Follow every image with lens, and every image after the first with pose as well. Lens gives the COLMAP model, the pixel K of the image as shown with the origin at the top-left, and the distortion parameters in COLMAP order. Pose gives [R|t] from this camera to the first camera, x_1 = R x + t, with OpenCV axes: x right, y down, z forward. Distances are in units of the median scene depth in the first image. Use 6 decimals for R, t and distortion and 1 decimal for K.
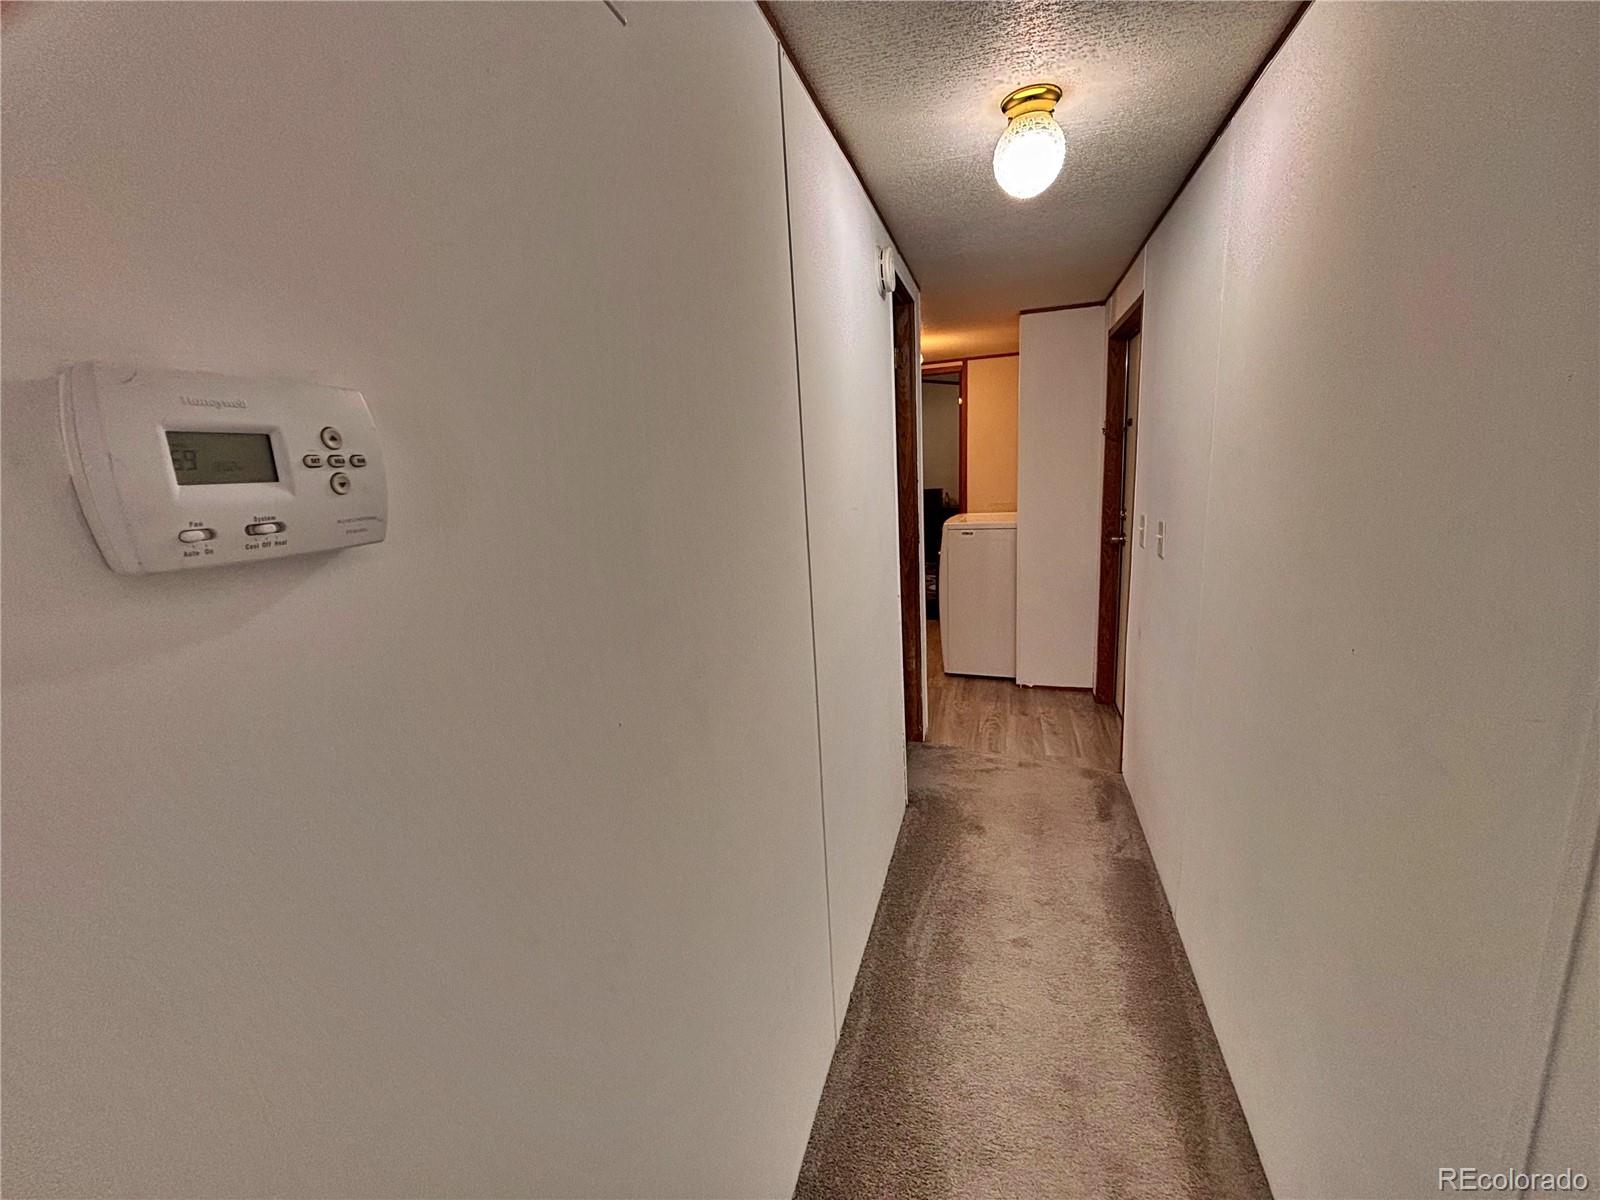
lens RADIAL K [[636.0, 0, 797.8], [0, 636.0, 591.8], [0, 0, 1]] dist [-0.018027, -0.000129]
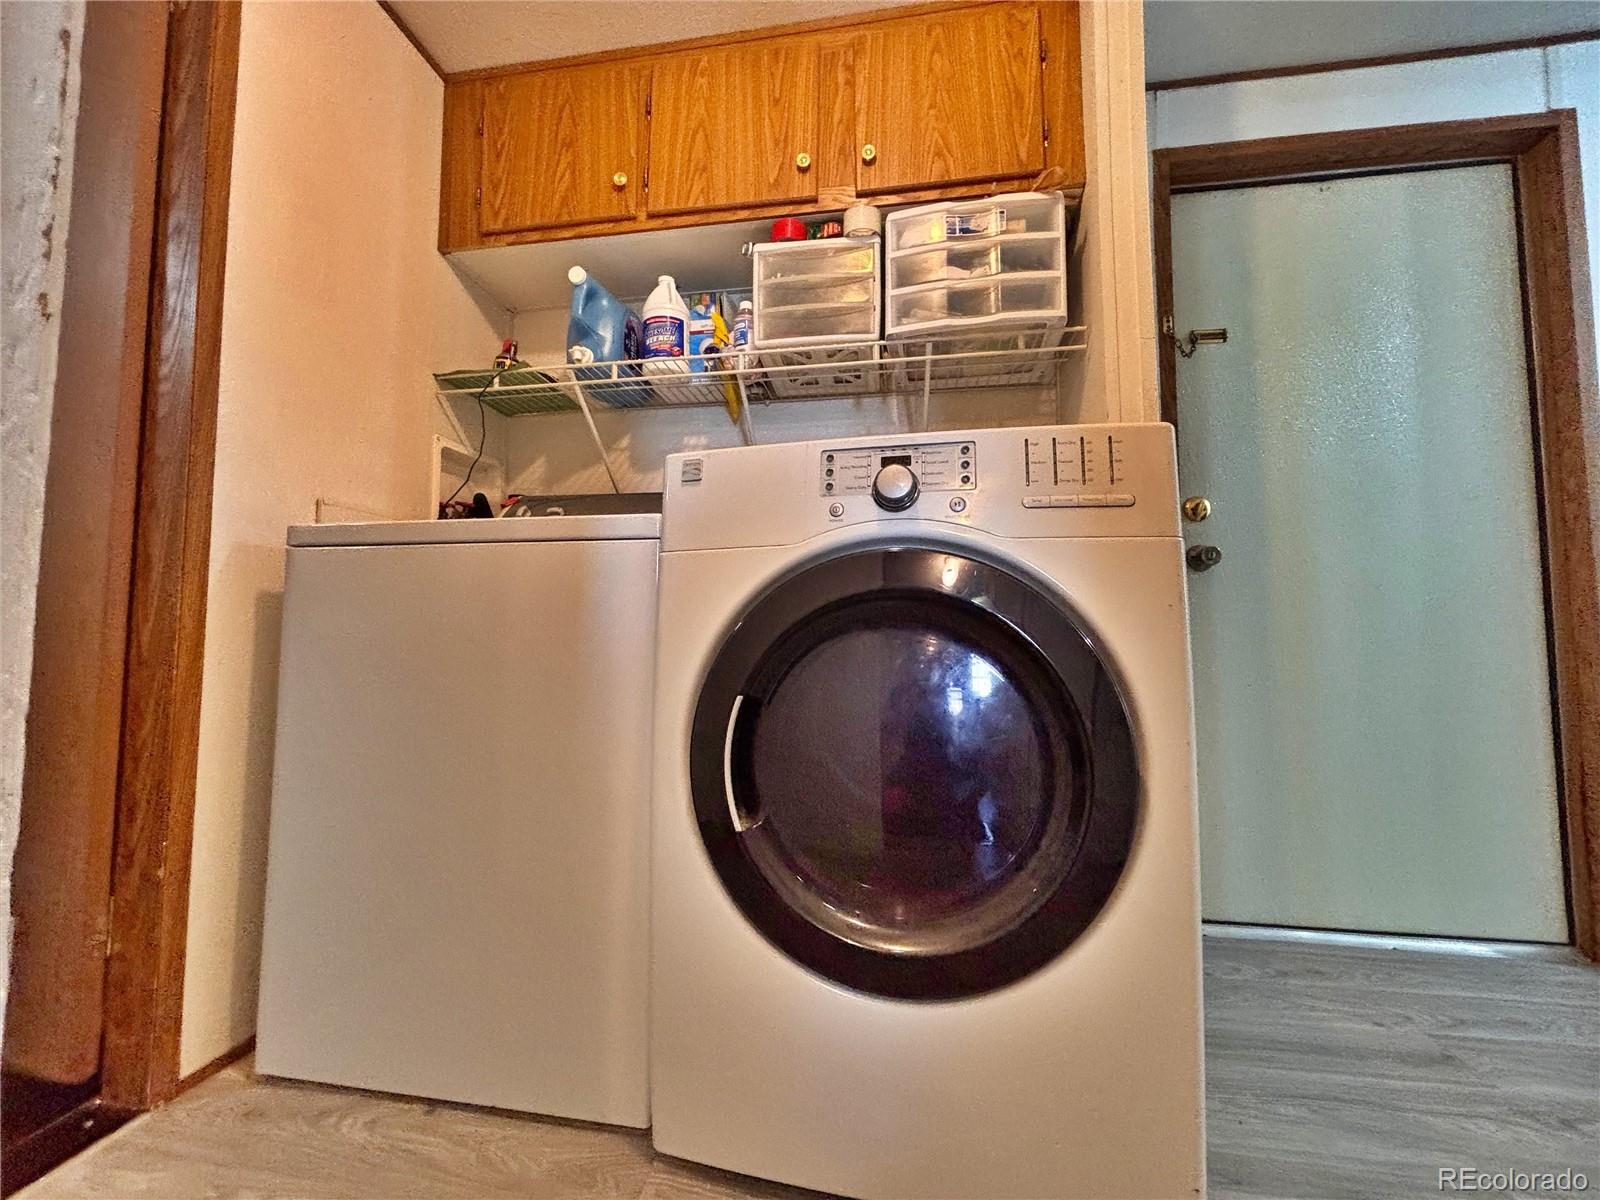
lens RADIAL K [[657.0, 0, 804.3], [0, 657.0, 595.4], [0, 0, 1]] dist [0.000900, 0.000144]
pose [[-0.156459, 0.120268, 0.980335, 0.068324], [0.191724, 0.977377, -0.089306, -0.066097], [-0.968898, 0.173981, -0.175978, 1.445492]]
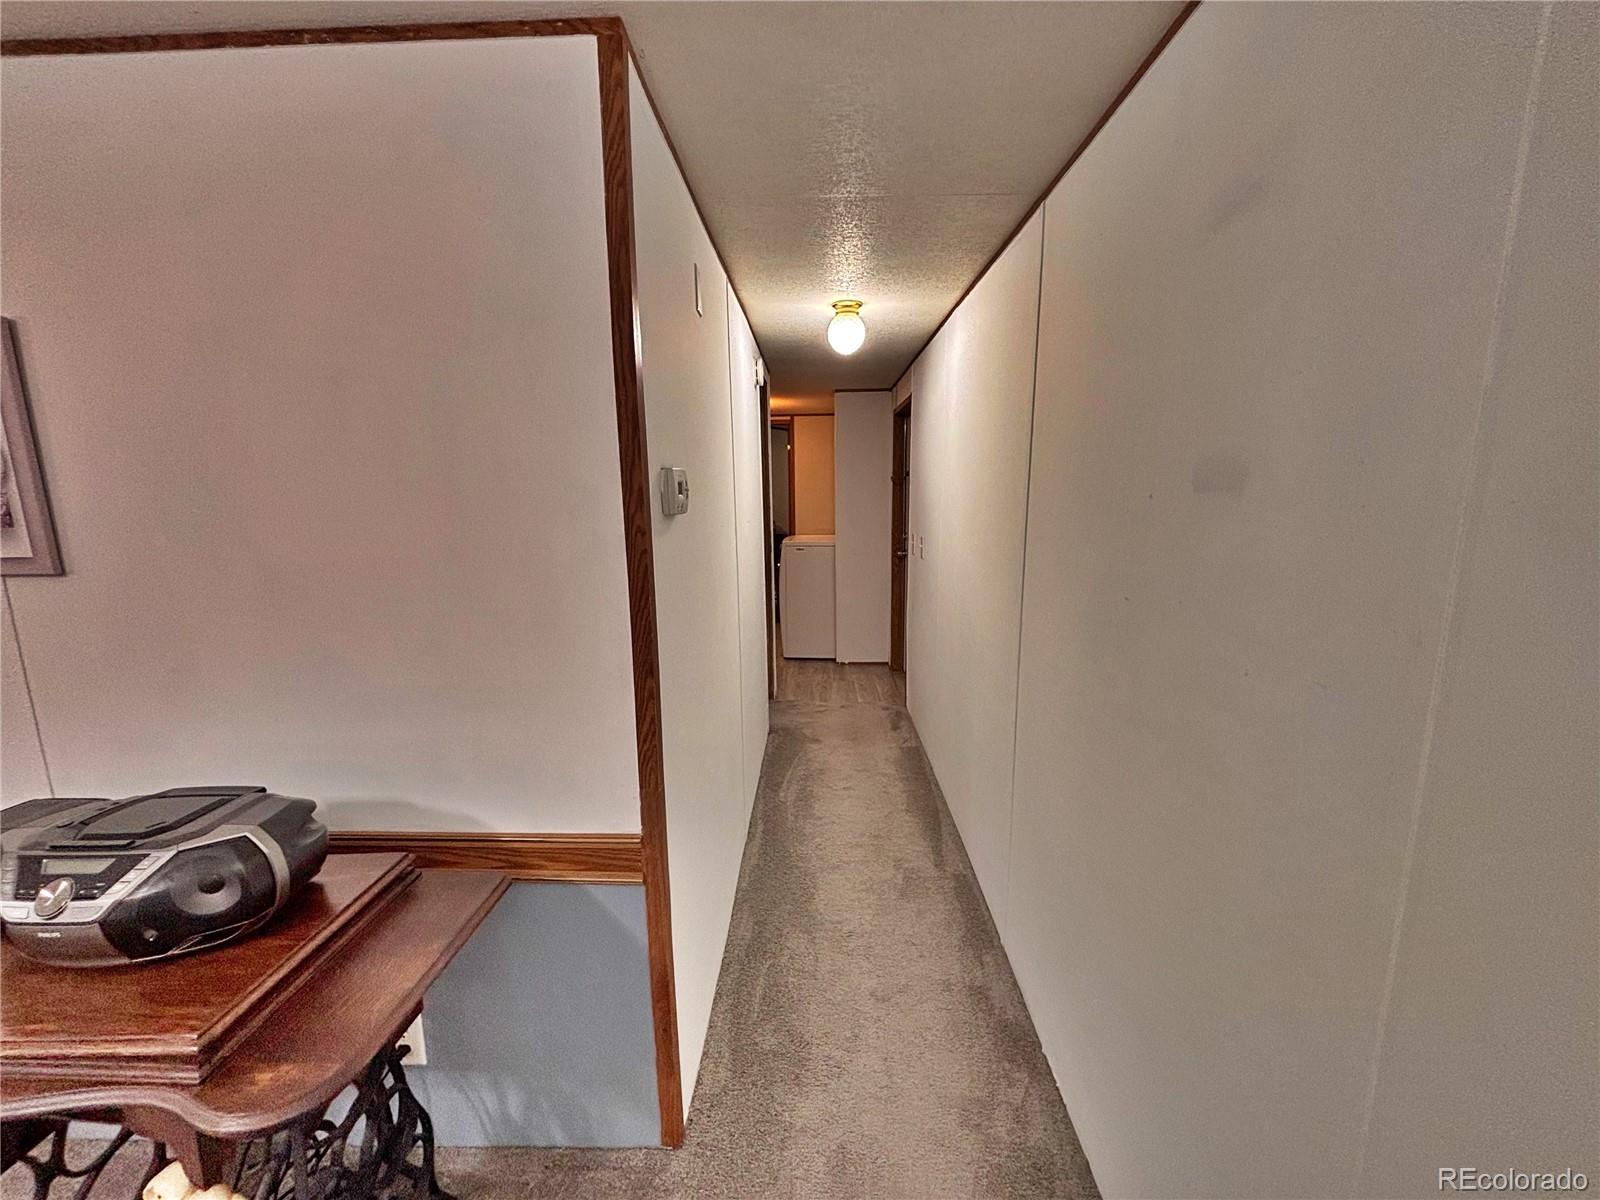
lens RADIAL K [[644.3, 0, 801.4], [0, 644.3, 602.6], [0, 0, 1]] dist [0.000437, -0.000120]
pose [[0.957526, -0.005913, 0.288287, -0.145156], [0.015844, 0.999358, -0.032127, 0.075797], [-0.287912, 0.035331, 0.957005, -0.351826]]
